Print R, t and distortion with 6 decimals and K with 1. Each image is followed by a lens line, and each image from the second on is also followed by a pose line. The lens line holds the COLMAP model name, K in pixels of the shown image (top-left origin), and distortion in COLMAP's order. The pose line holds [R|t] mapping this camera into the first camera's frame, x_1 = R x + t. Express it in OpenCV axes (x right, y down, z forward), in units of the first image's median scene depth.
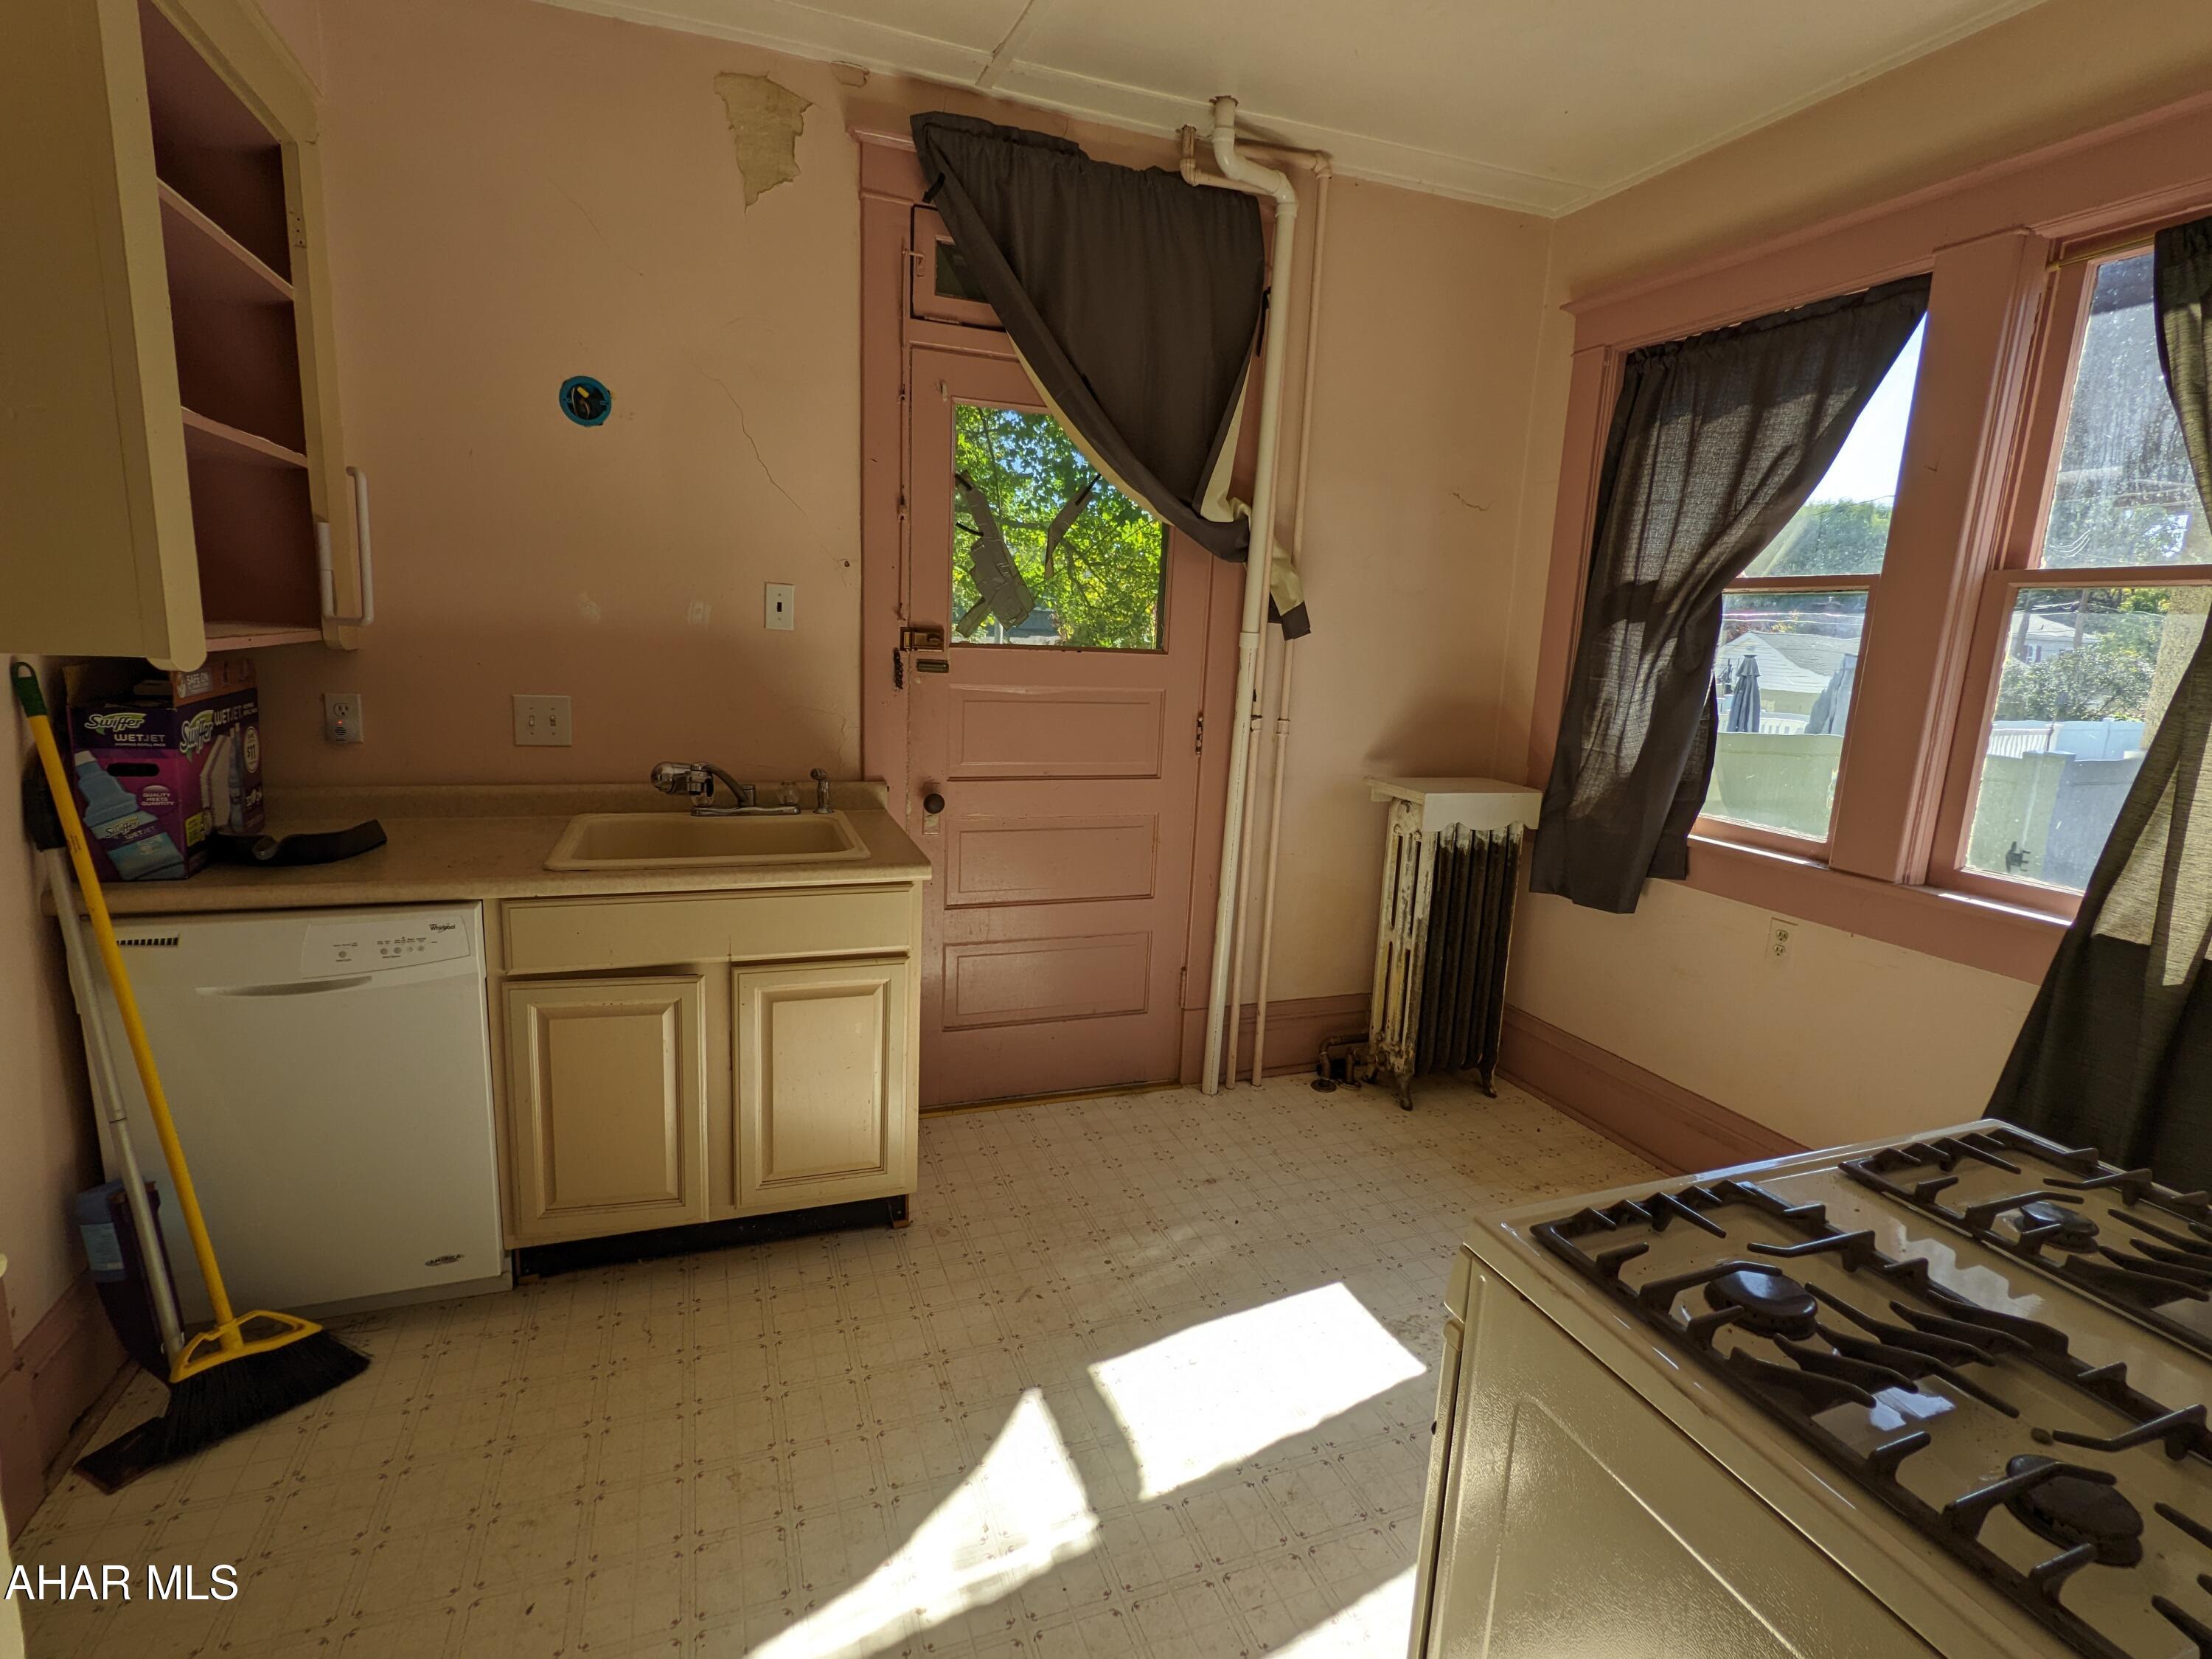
lens RADIAL K [[1073.0, 0, 1102.3], [0, 1073.0, 824.1], [0, 0, 1]] dist [0.008532, -0.001498]
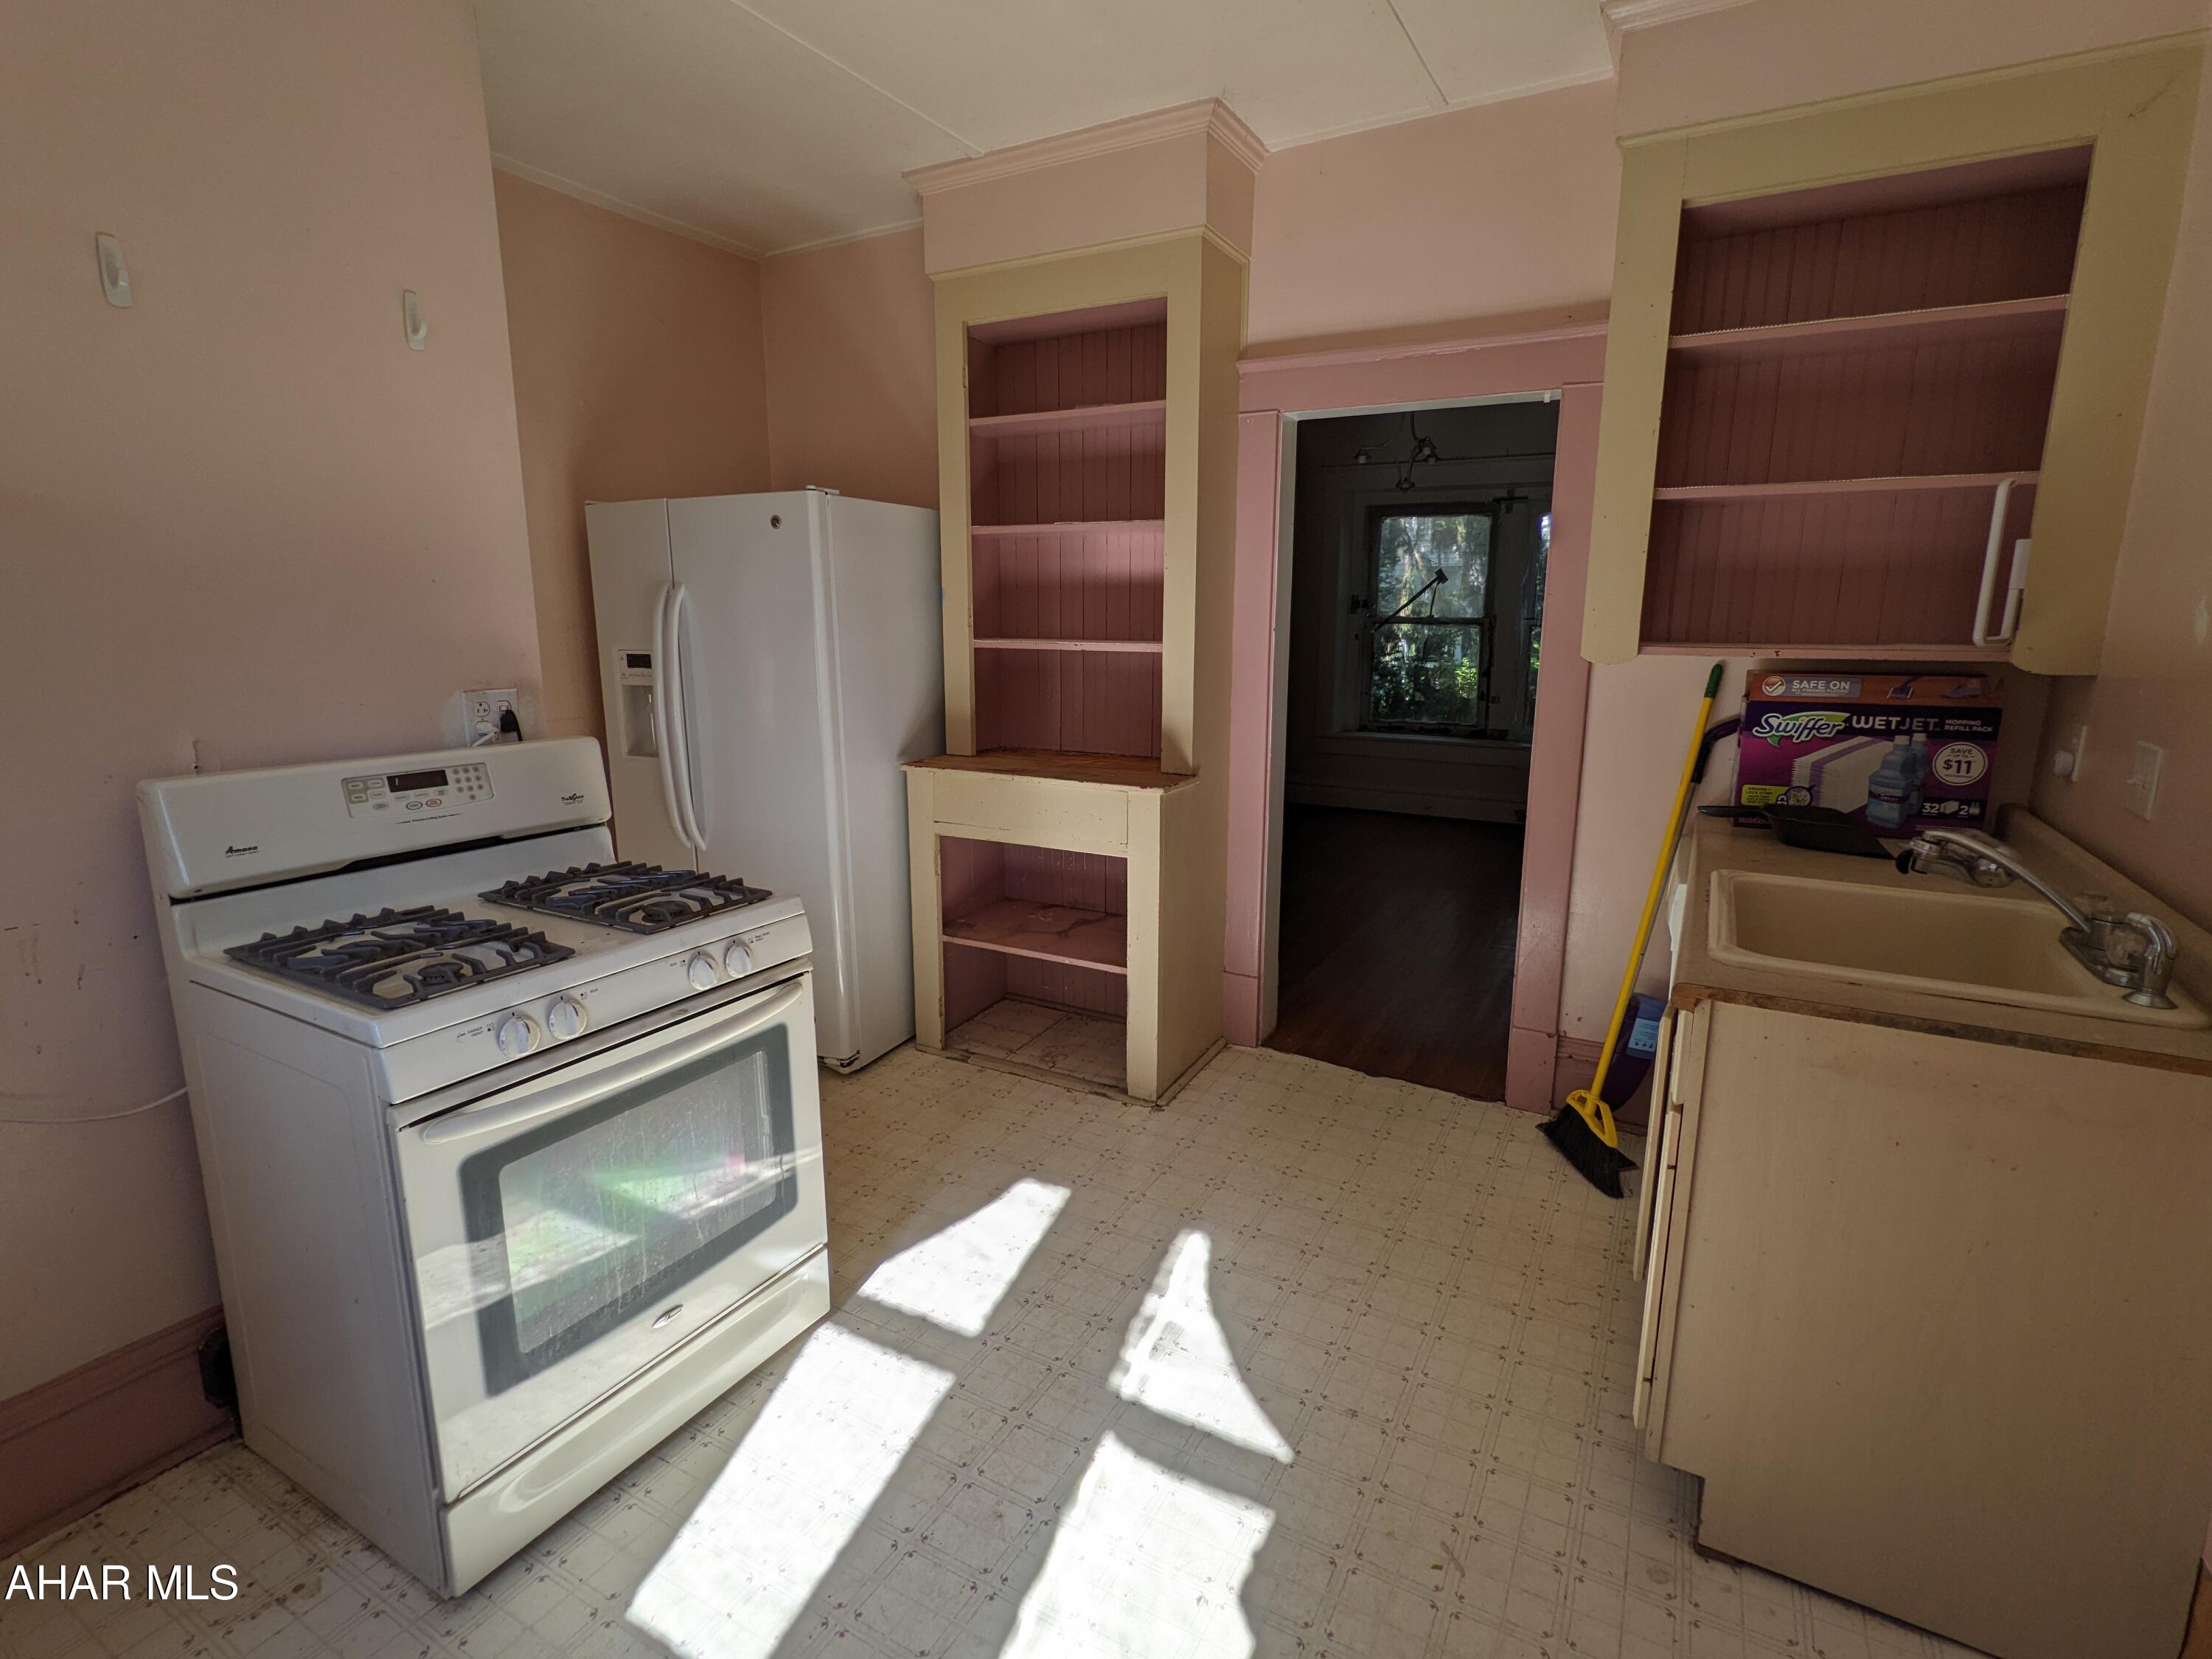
lens RADIAL K [[1073.0, 0, 1104.2], [0, 1073.0, 828.8], [0, 0, 1]] dist [0.008532, -0.001498]
pose [[-0.762473, 0.090963, -0.640593, 0.646864], [-0.150433, 0.938013, 0.312252, -0.257994], [0.629289, 0.334450, -0.701526, 1.491552]]
